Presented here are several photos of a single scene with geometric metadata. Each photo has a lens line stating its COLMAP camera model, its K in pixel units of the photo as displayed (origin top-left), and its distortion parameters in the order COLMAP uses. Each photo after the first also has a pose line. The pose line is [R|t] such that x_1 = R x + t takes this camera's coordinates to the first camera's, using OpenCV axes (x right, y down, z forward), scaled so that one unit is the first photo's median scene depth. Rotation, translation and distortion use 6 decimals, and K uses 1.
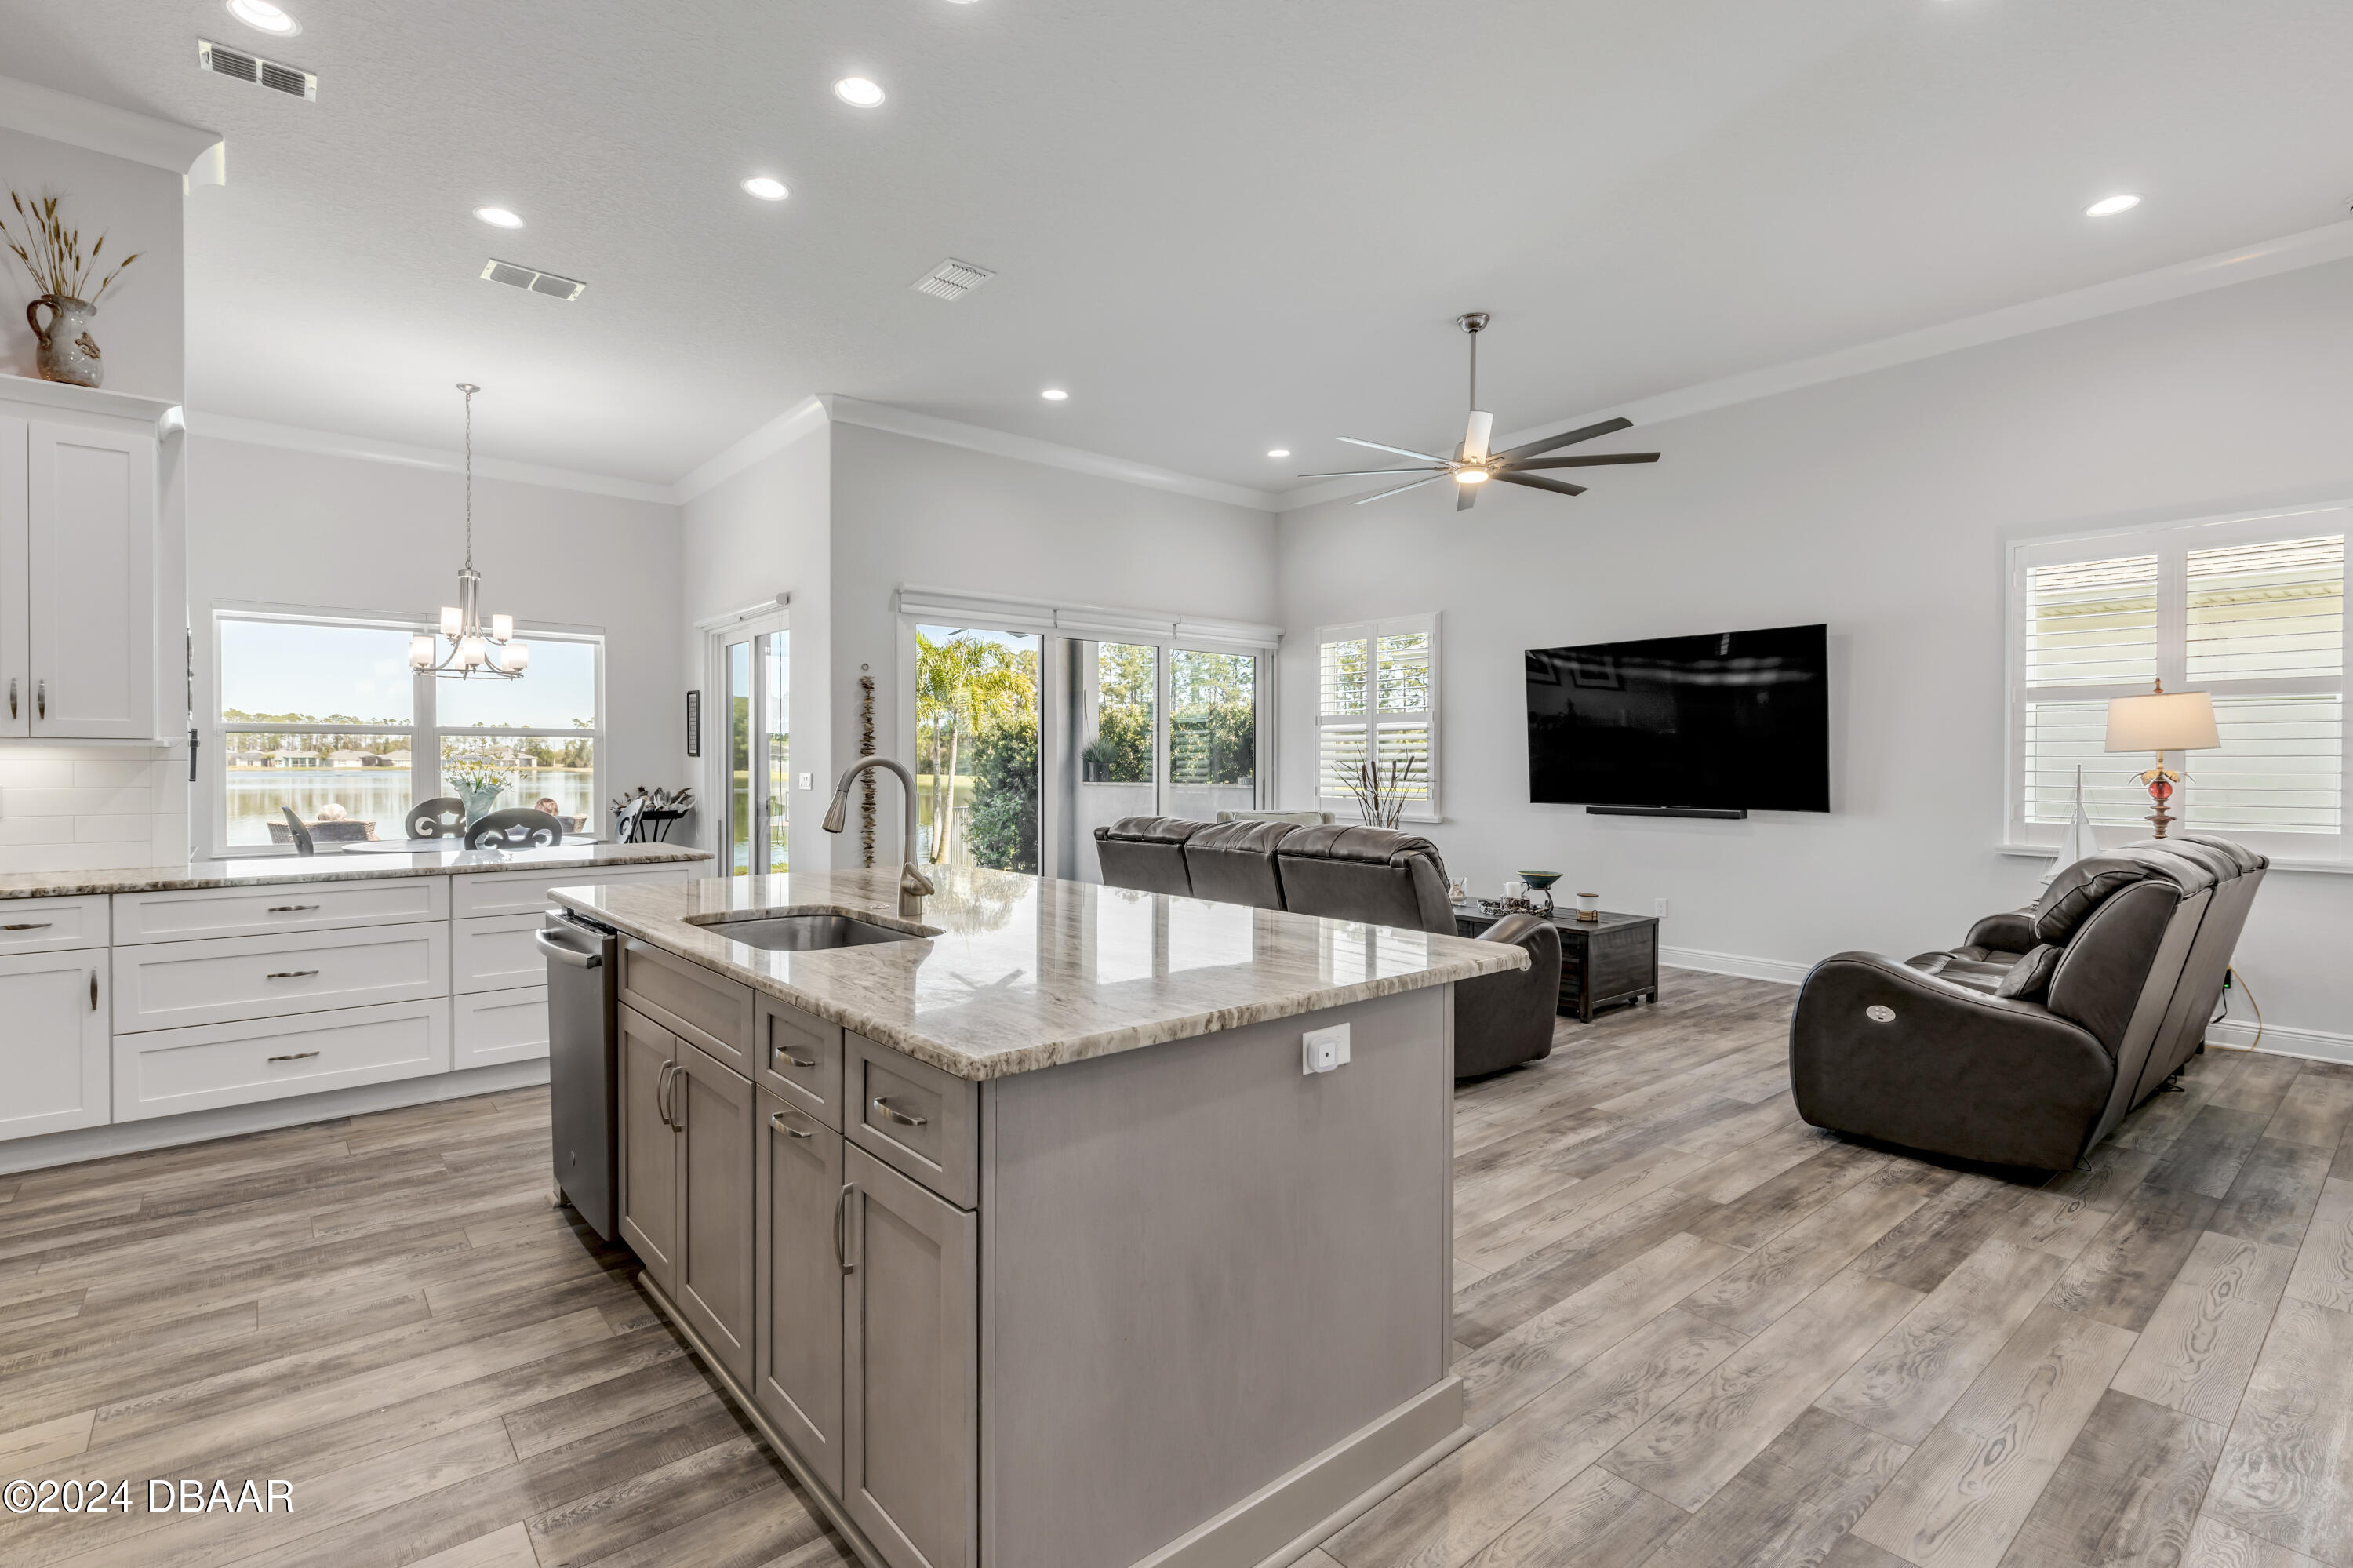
lens RADIAL K [[1072.7, 0, 1186.0], [0, 1072.7, 760.5], [0, 0, 1]] dist [0.005963, -0.003170]
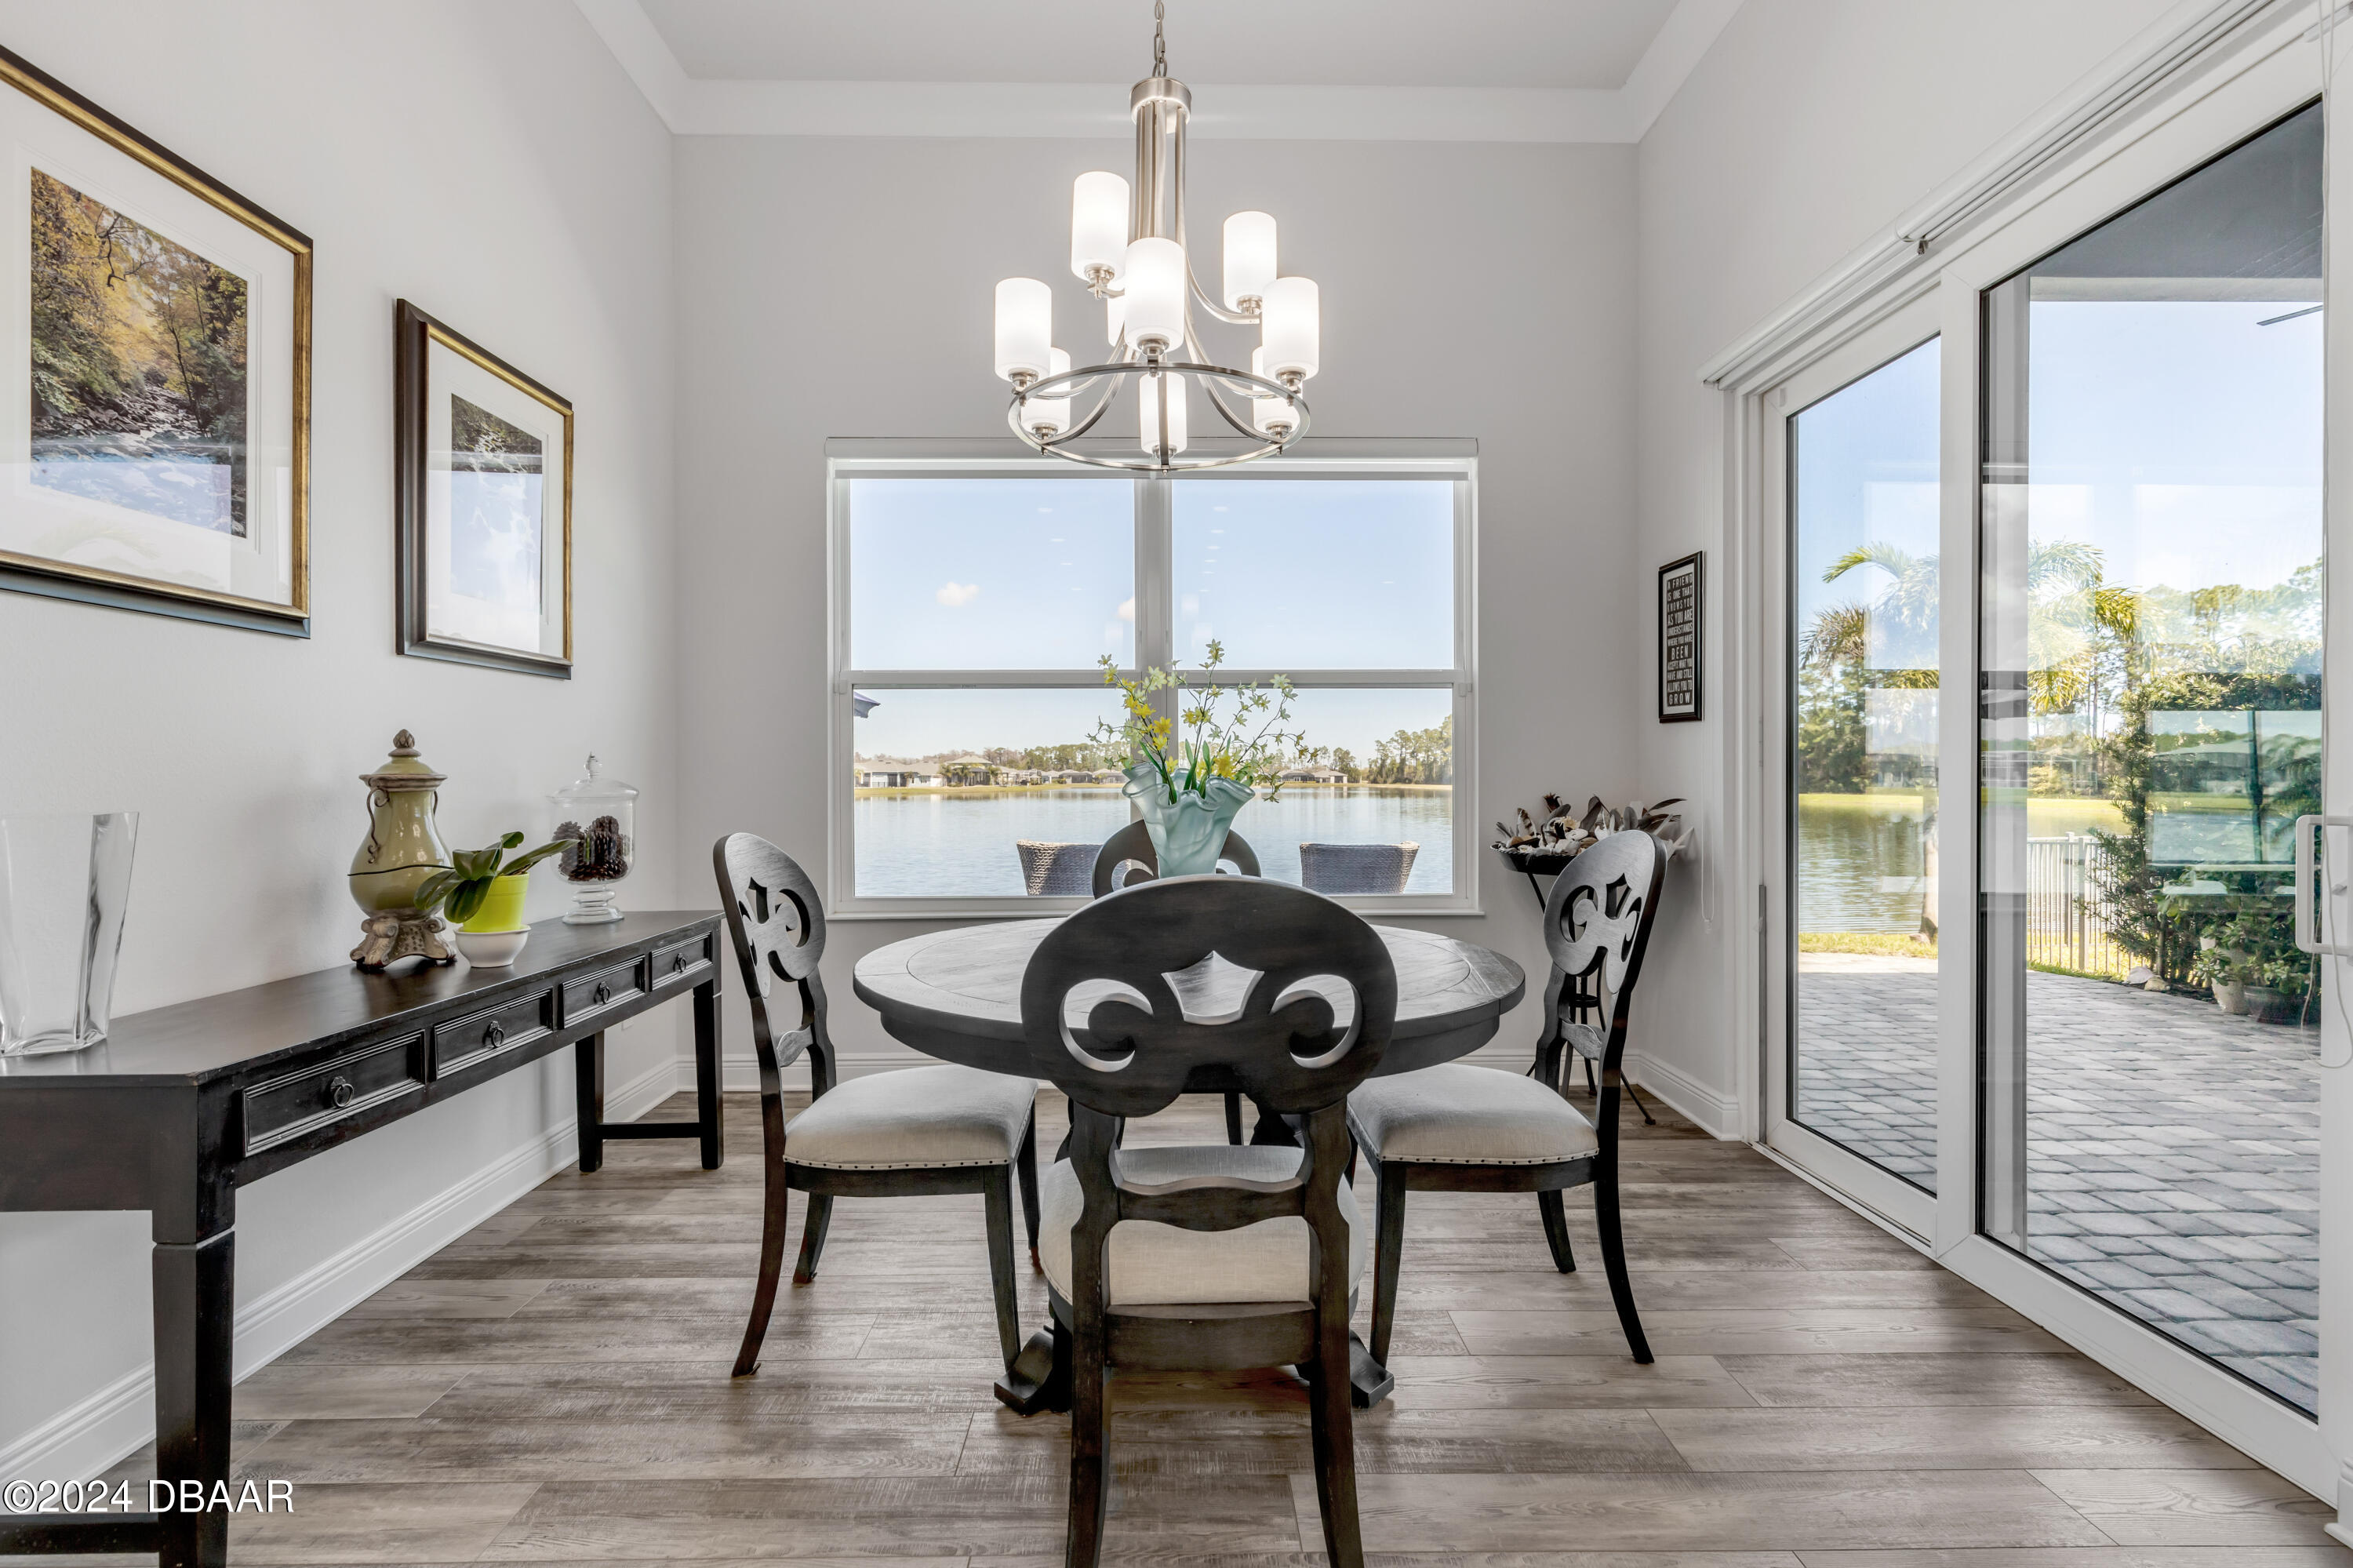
lens RADIAL K [[1082.7, 0, 1185.0], [0, 1082.7, 777.8], [0, 0, 1]] dist [0.005870, -0.001640]
pose [[0.770276, -0.003417, -0.637702, -0.450636], [0.004084, 0.999992, -0.000425, 0.022248], [0.637698, -0.002277, 0.770283, 0.742199]]
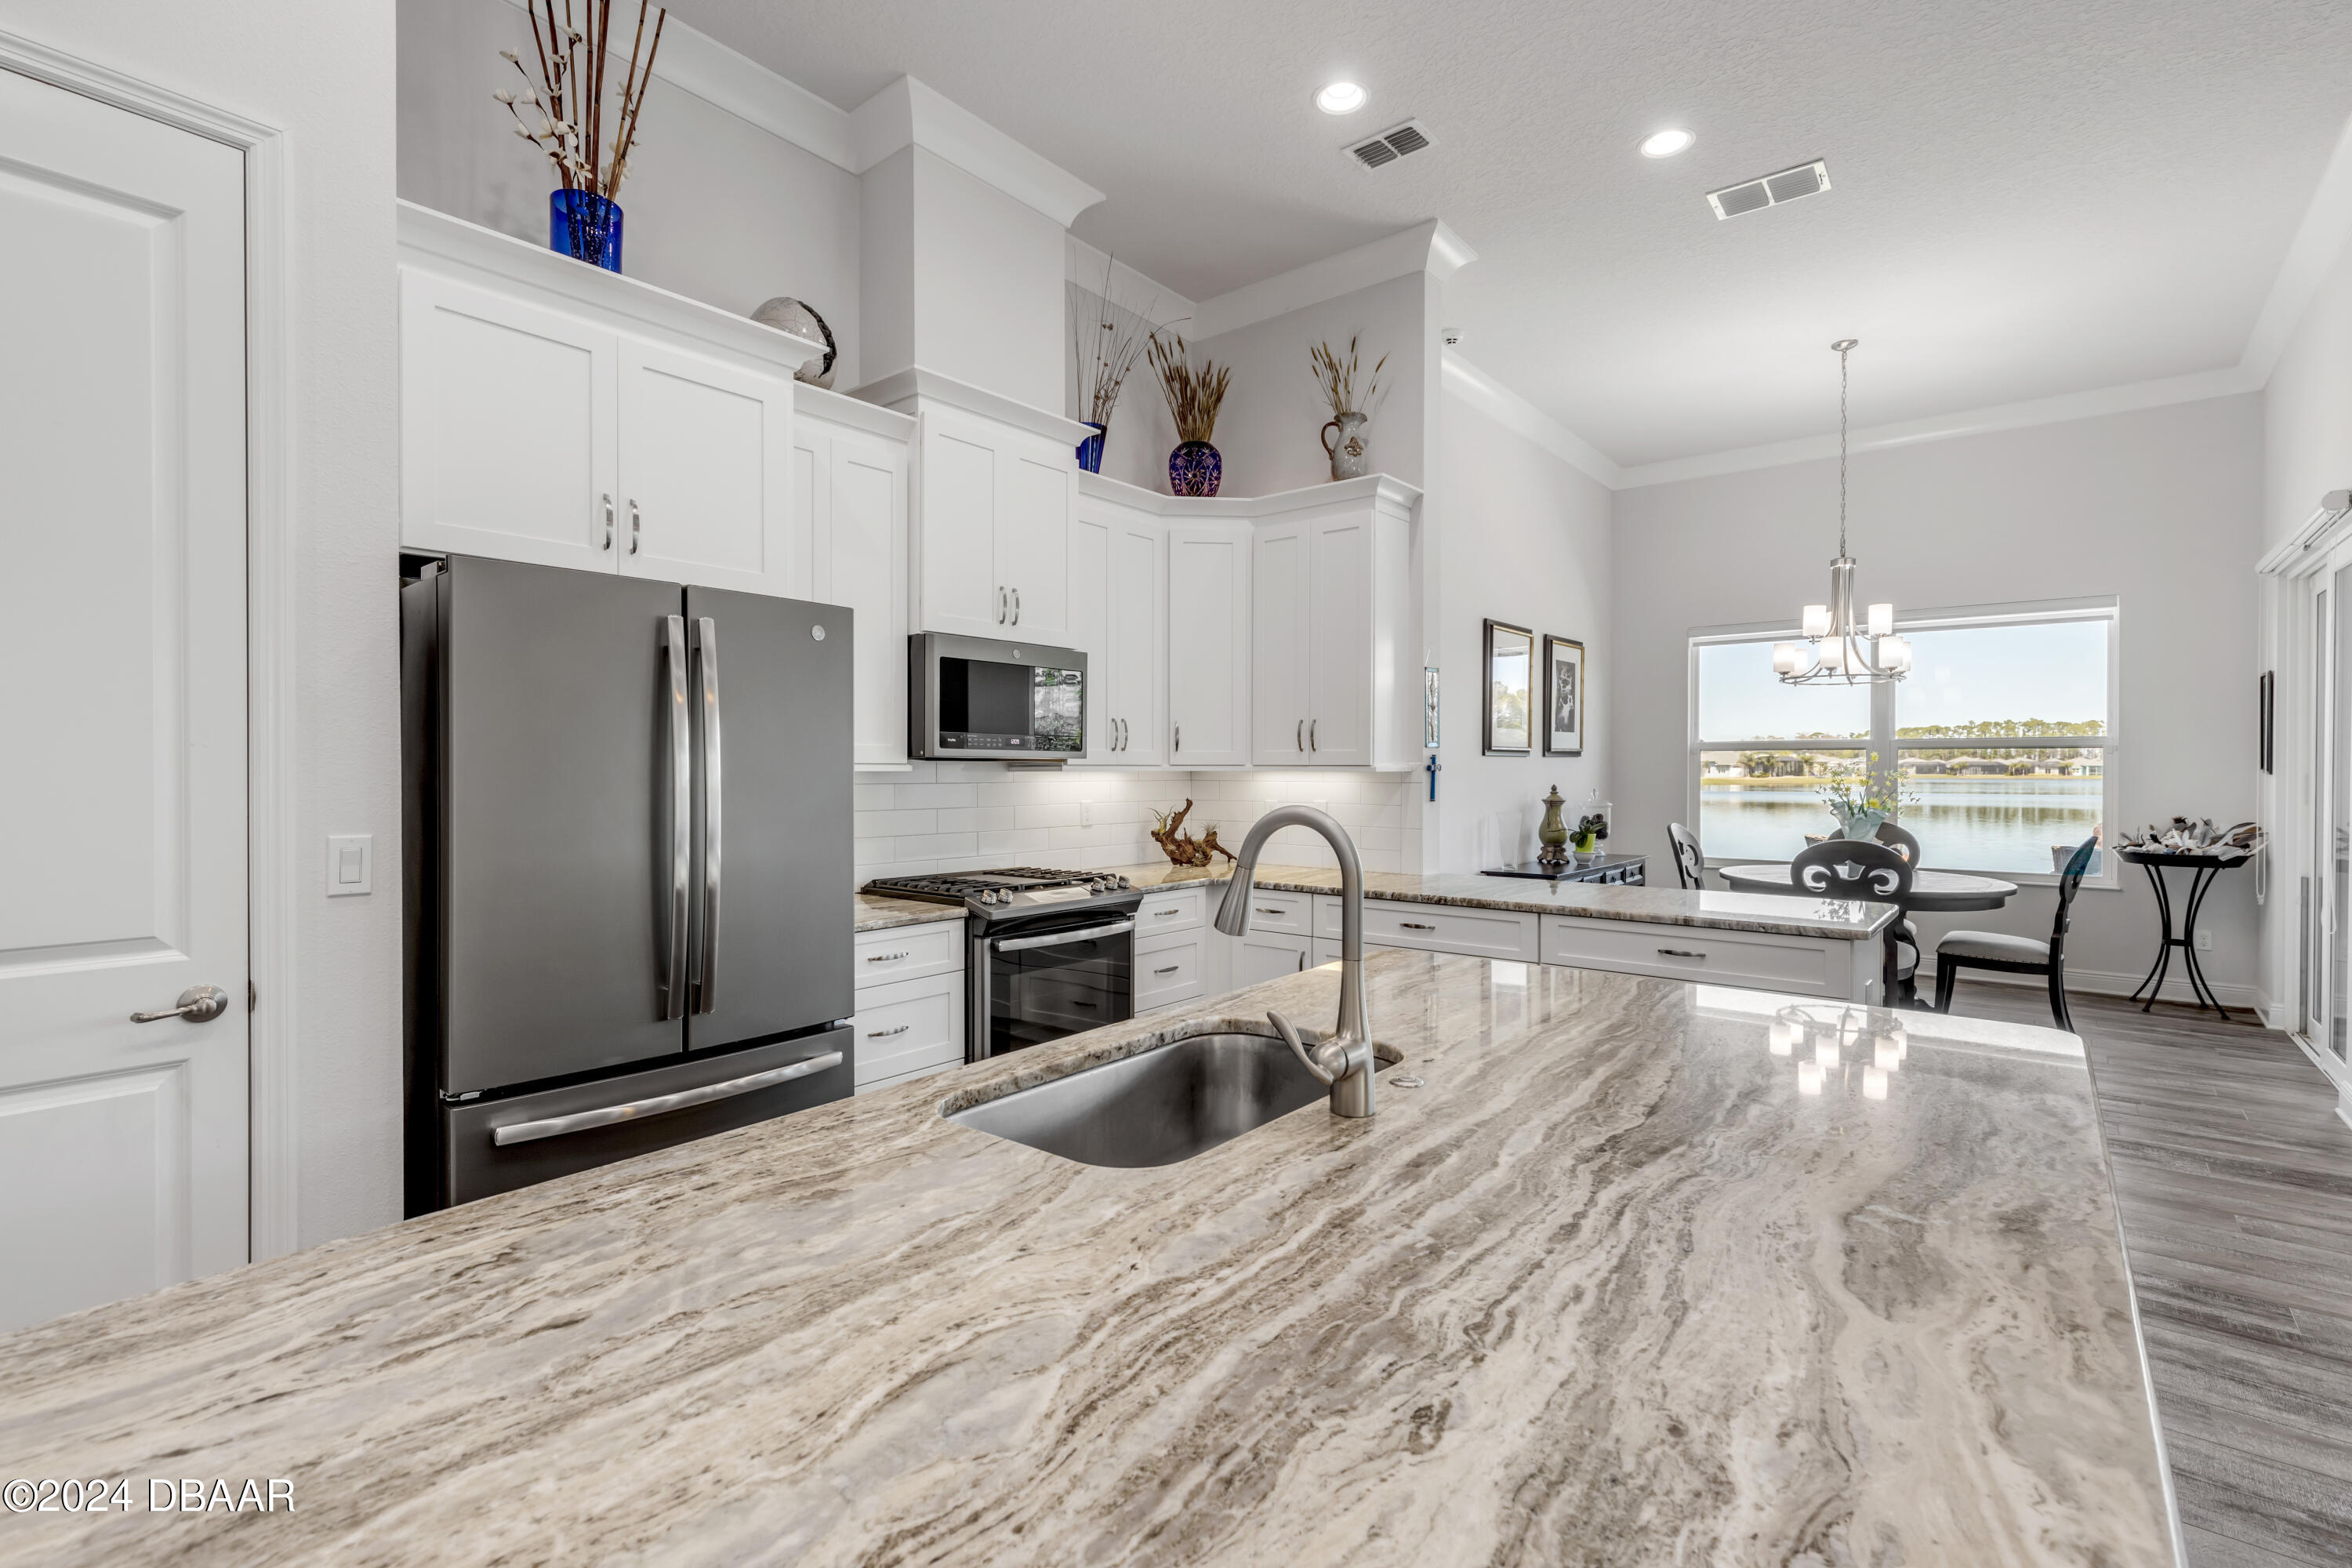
lens RADIAL K [[1082.2, 0, 1171.2], [0, 1082.2, 777.5], [0, 0, 1]] dist [0.005870, -0.001640]
pose [[0.172125, 0.008473, -0.985039, 0.095093], [-0.000005, 0.999963, 0.008601, -0.009396], [0.985075, -0.001476, 0.172119, 0.311748]]
